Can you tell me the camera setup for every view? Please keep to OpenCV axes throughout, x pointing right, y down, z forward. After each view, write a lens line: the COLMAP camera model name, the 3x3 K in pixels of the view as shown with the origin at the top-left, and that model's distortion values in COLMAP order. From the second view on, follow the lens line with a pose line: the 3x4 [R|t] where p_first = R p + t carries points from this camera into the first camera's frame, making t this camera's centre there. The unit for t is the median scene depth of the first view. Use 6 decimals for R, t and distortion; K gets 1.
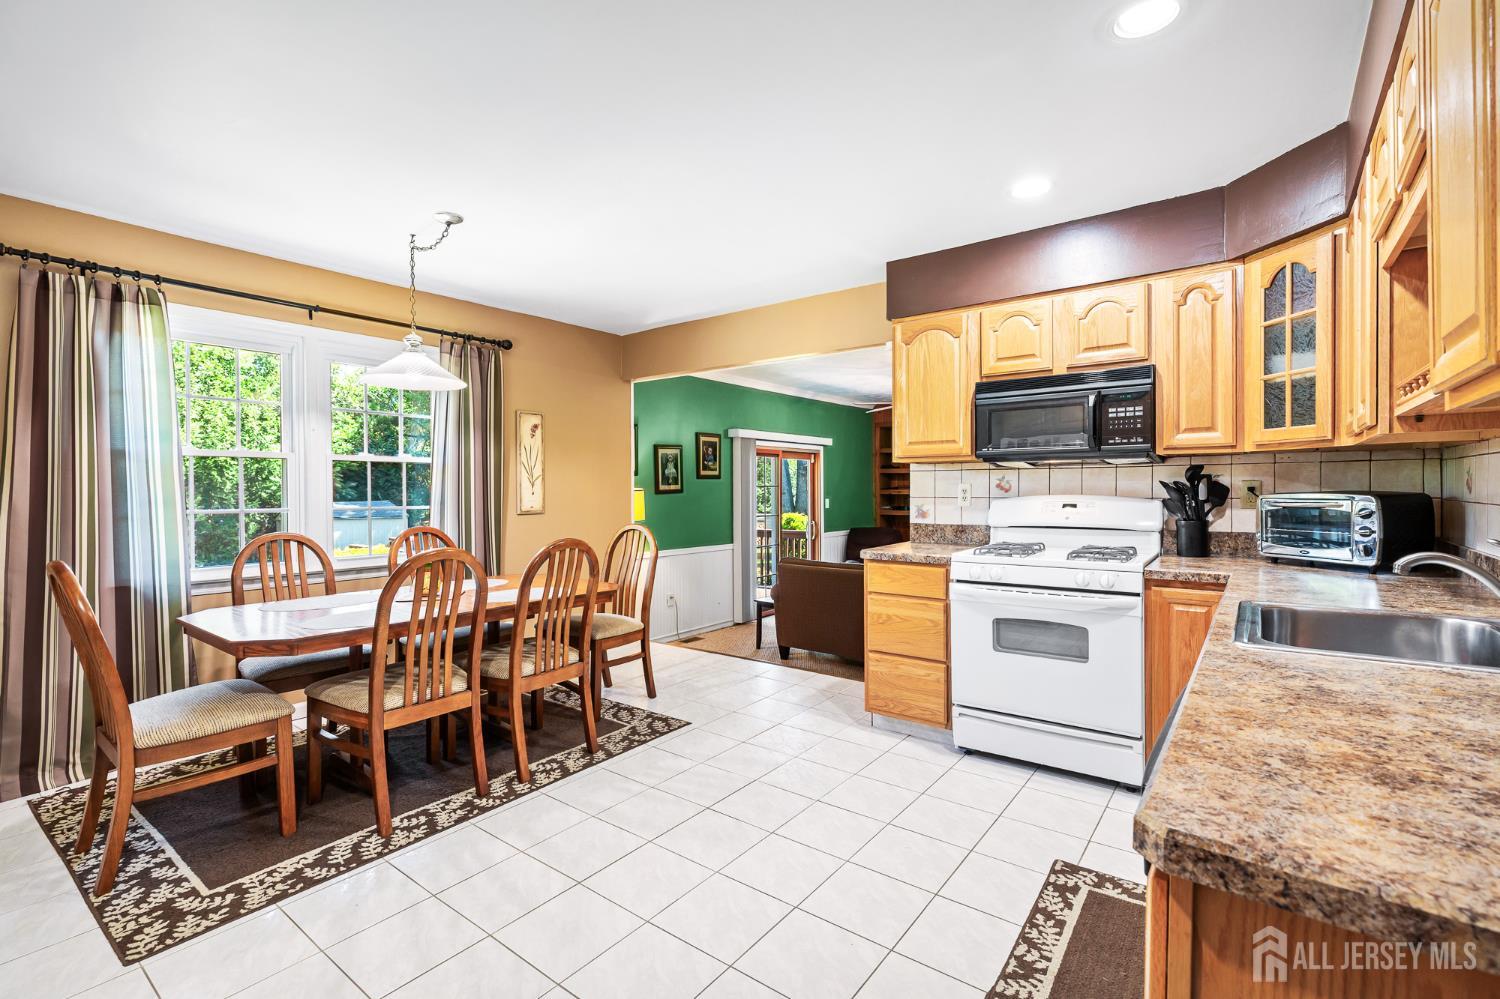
lens RADIAL K [[685.5, 0, 754.9], [0, 685.5, 501.4], [0, 0, 1]] dist [0.000815, 0.000244]
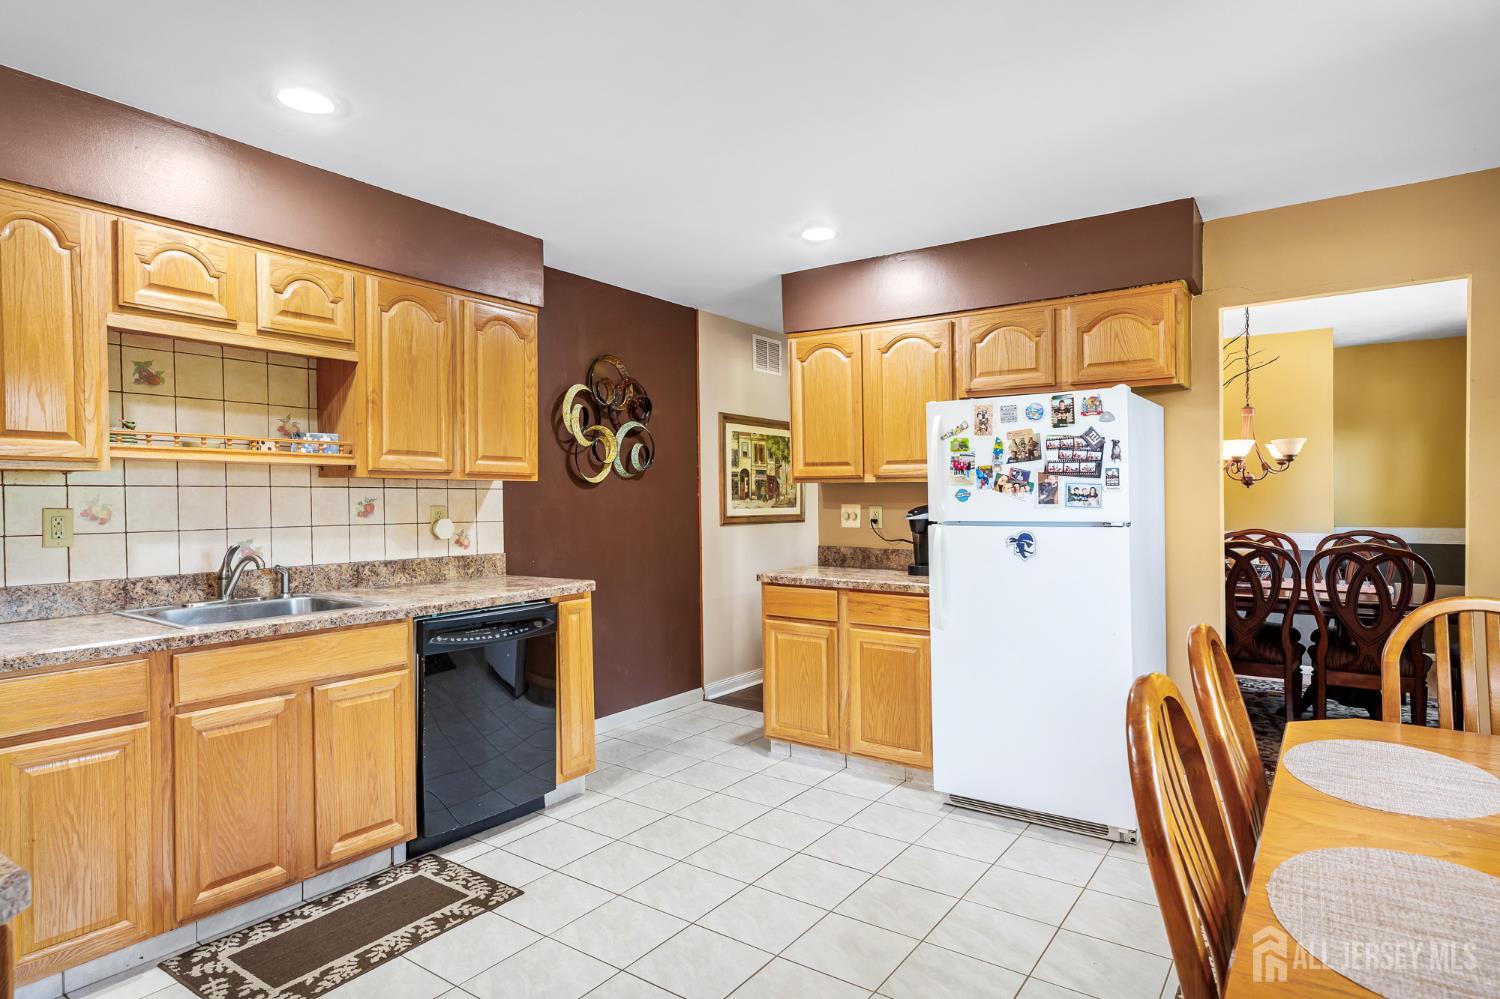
lens RADIAL K [[829.5, 0, 746.2], [0, 829.5, 491.9], [0, 0, 1]] dist [0.005813, 0.001021]
pose [[-0.999326, 0.006509, -0.036132, -0.047884], [0.005937, 0.999855, 0.015930, -0.048567], [0.036230, 0.015705, -0.999220, 1.453682]]
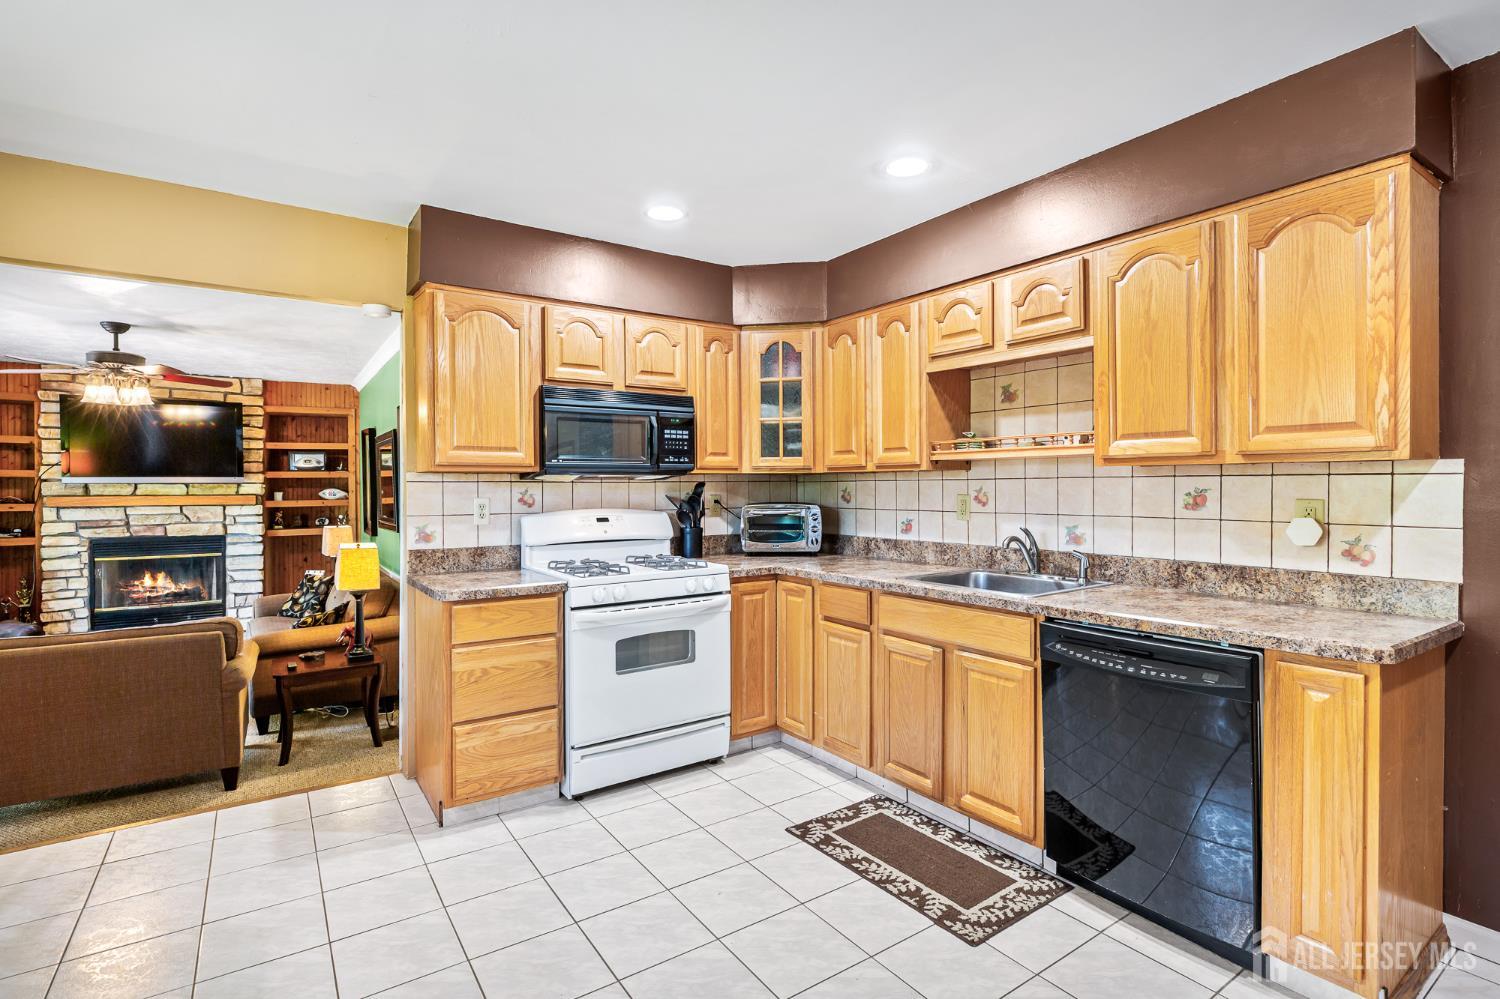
lens RADIAL K [[719.7, 0, 761.5], [0, 719.7, 495.5], [0, 0, 1]] dist [-0.001724, 0.000018]
pose [[0.302299, -0.005944, 0.953194, -0.546401], [0.021531, 0.999768, -0.000594, -0.026289], [-0.952970, 0.020702, 0.302357, 0.508517]]
